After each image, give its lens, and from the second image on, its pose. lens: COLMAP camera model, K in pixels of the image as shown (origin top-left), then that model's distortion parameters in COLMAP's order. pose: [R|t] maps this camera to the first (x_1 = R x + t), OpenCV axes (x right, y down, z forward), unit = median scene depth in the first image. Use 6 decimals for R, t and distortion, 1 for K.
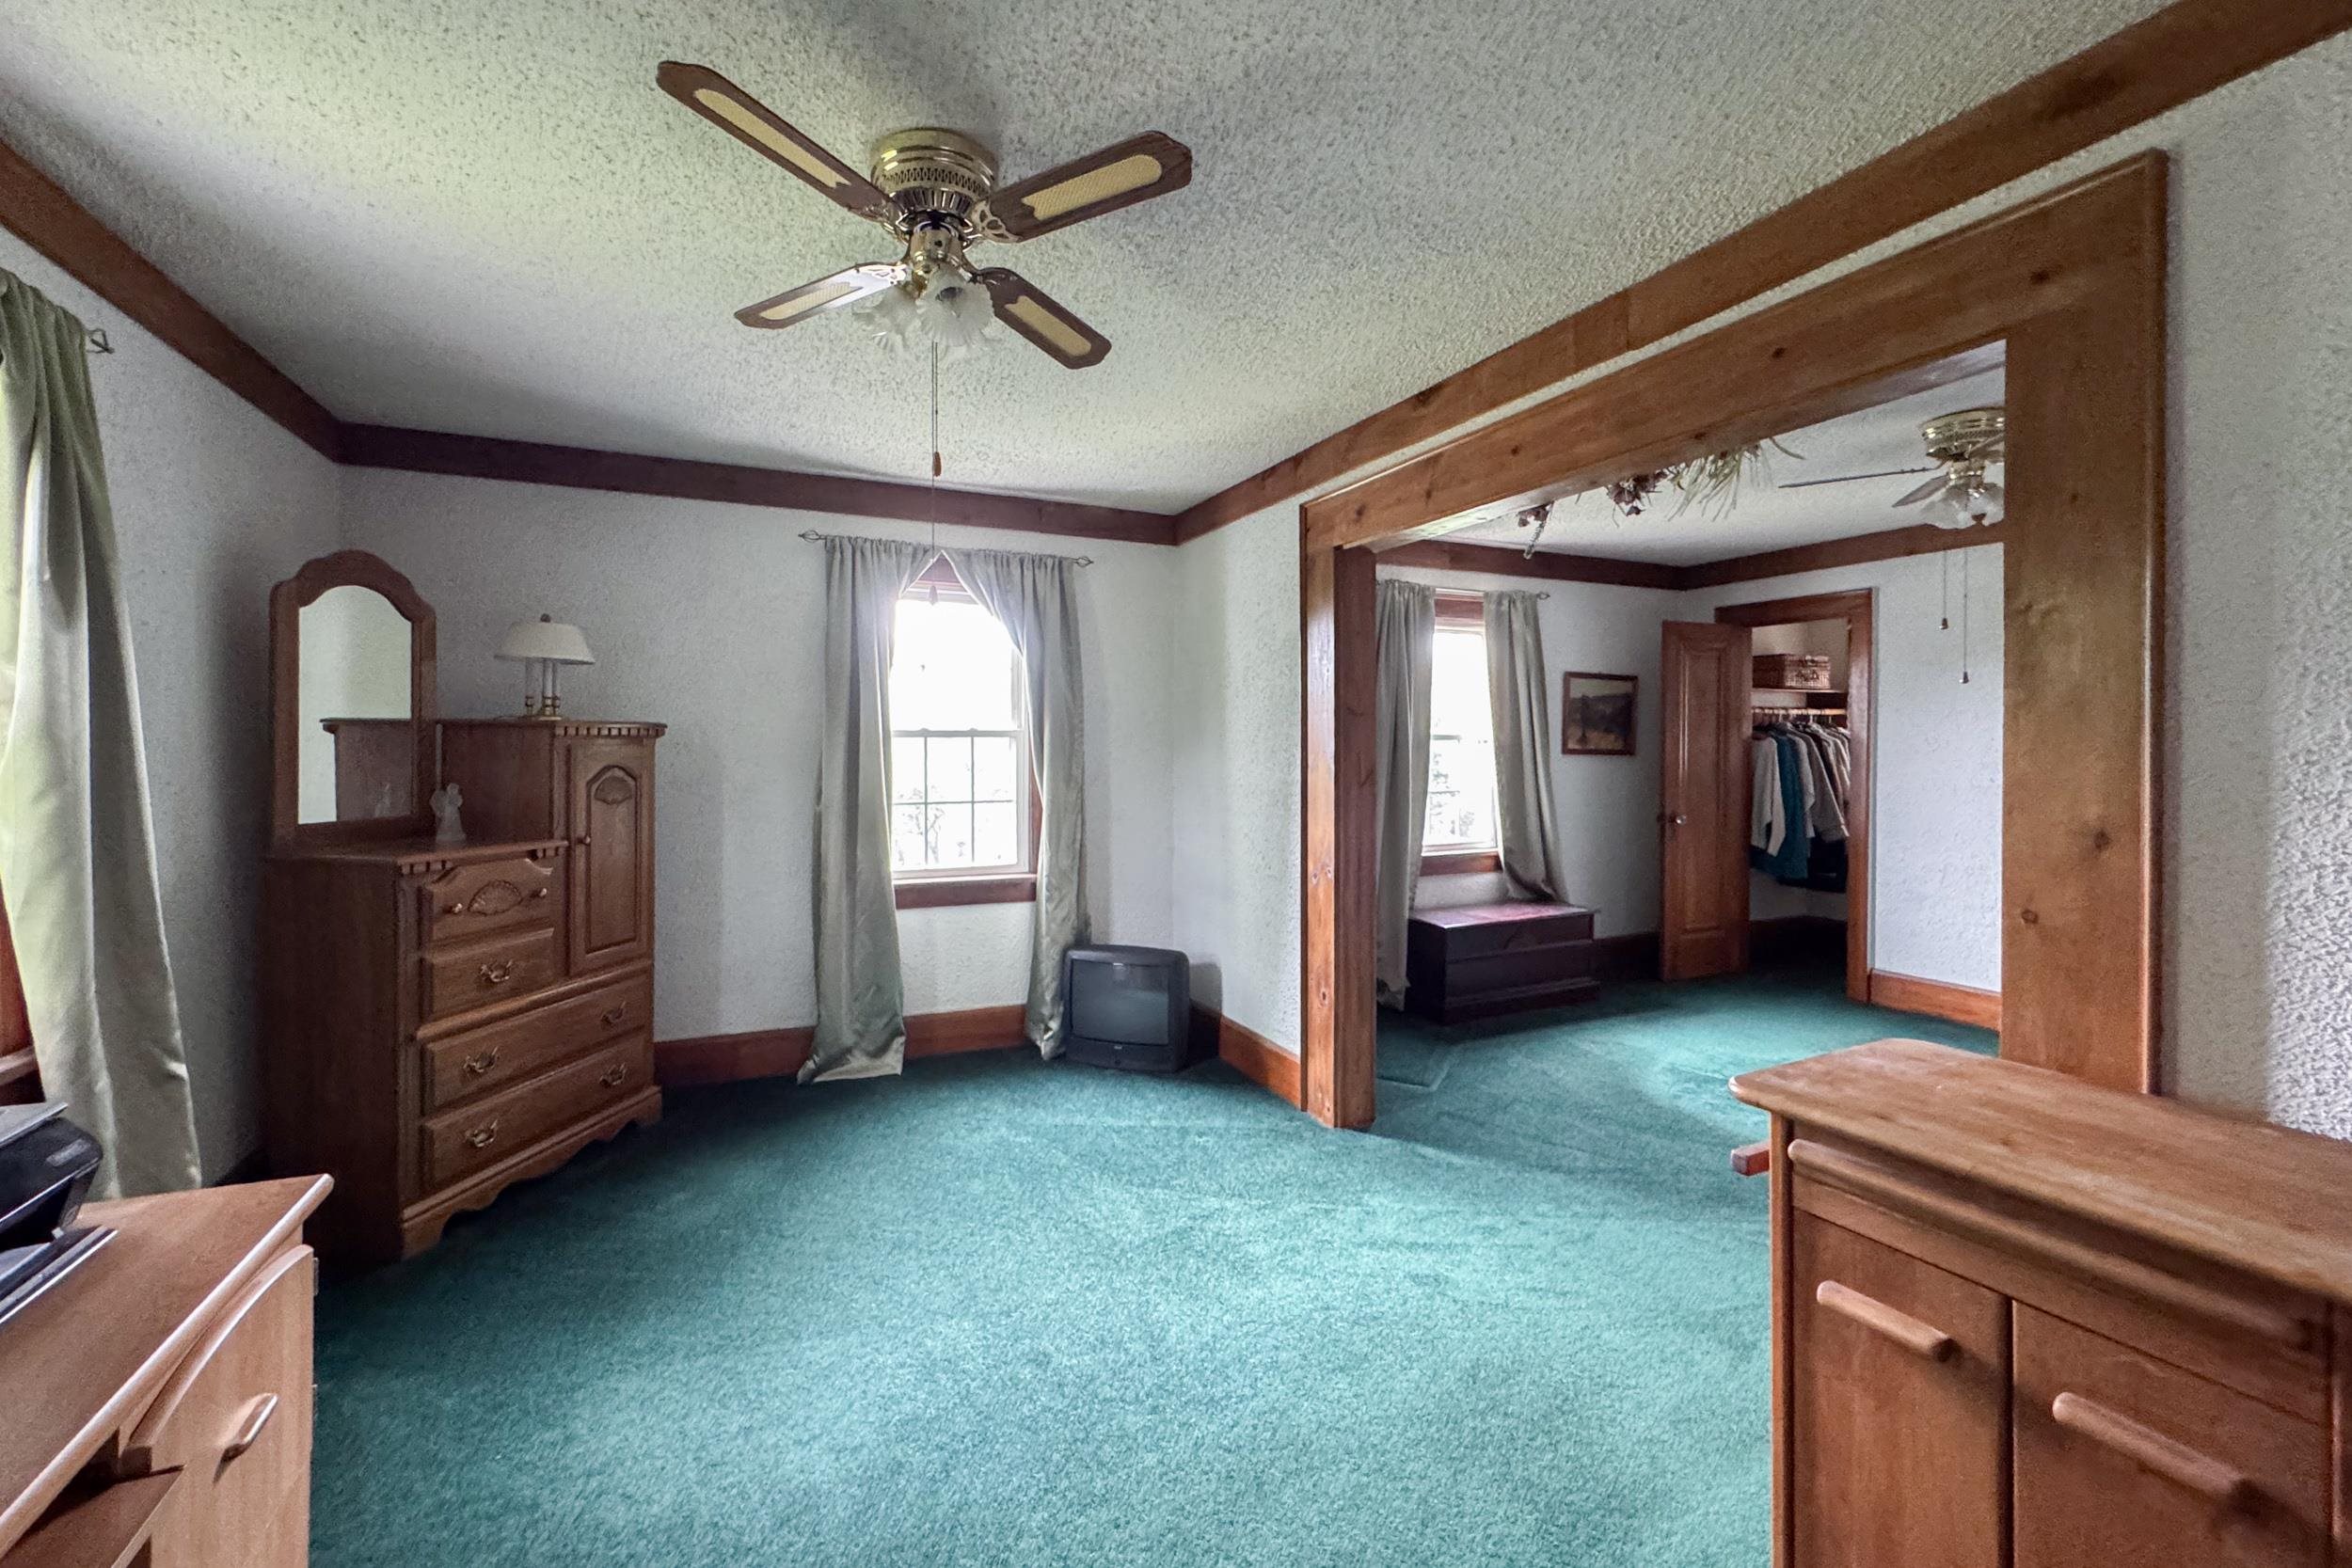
lens RADIAL K [[943.7, 0, 1170.2], [0, 943.7, 744.3], [0, 0, 1]] dist [0.001653, 0.000155]
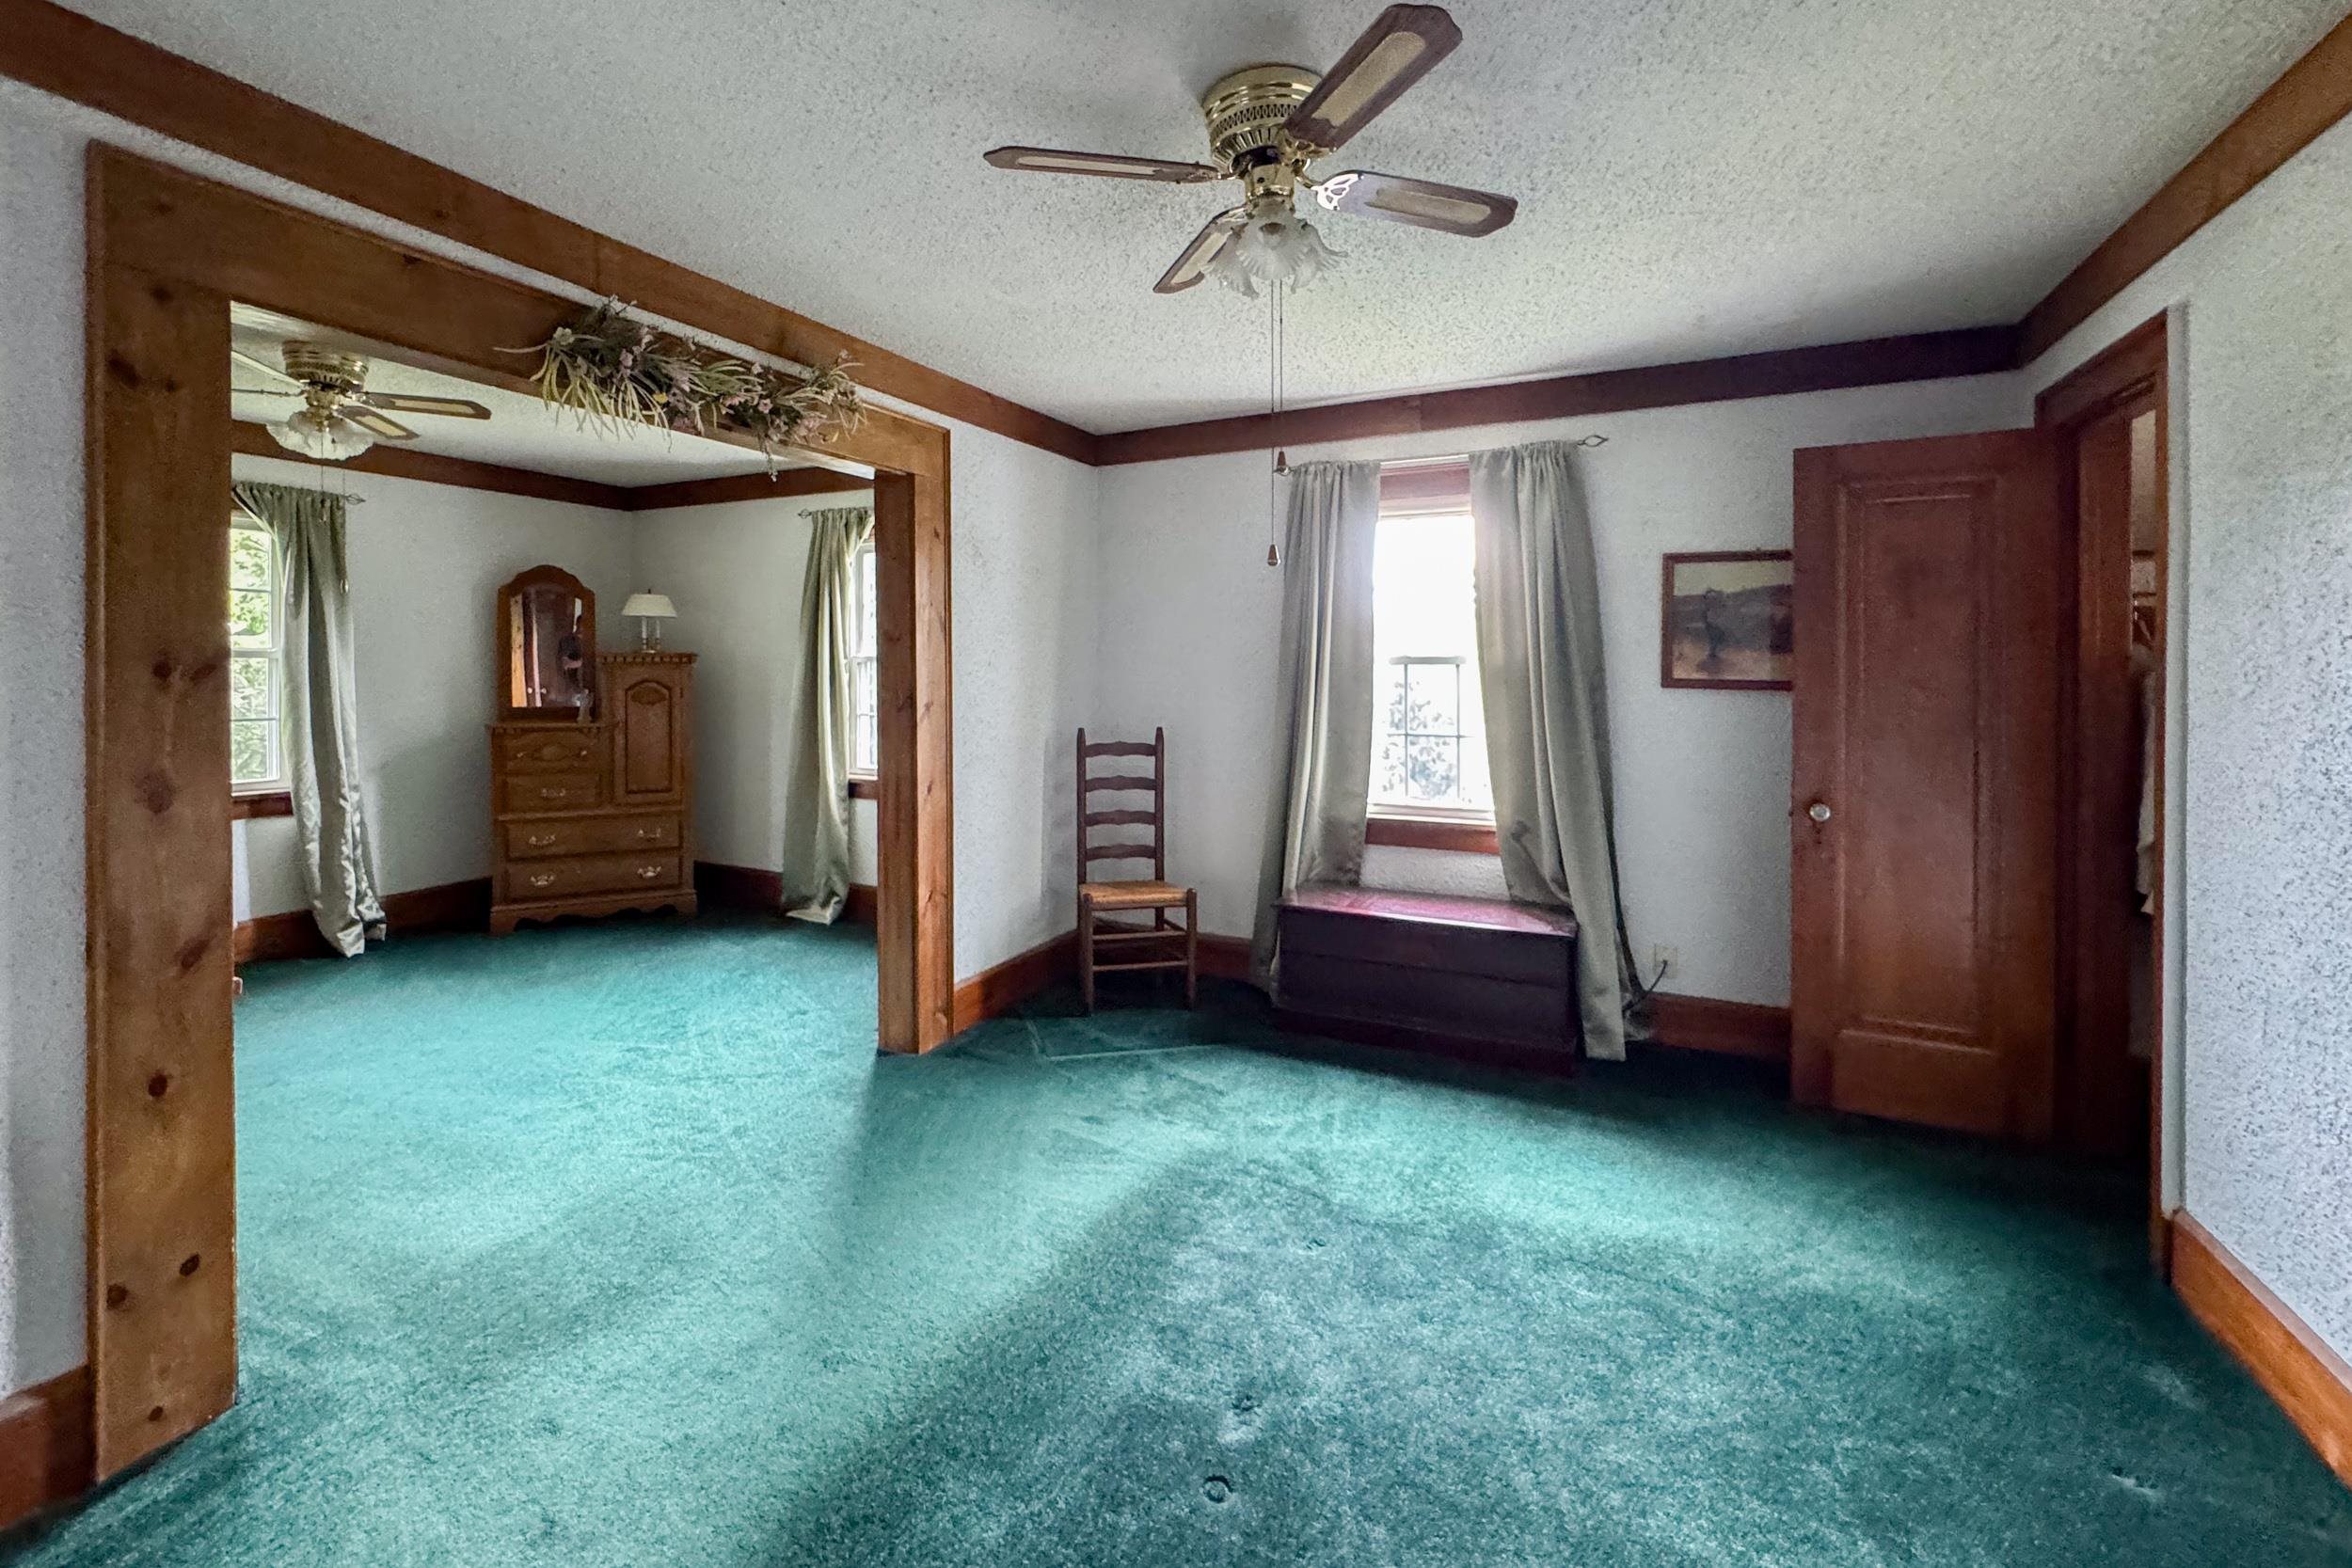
lens RADIAL K [[1002.5, 0, 1172.5], [0, 1002.5, 671.5], [0, 0, 1]] dist [-0.021906, -0.000015]
pose [[0.642559, 0.002282, -0.766233, 0.711449], [-0.004136, 0.999991, -0.000490, 0.001740], [0.766225, 0.003484, 0.642563, 0.328446]]
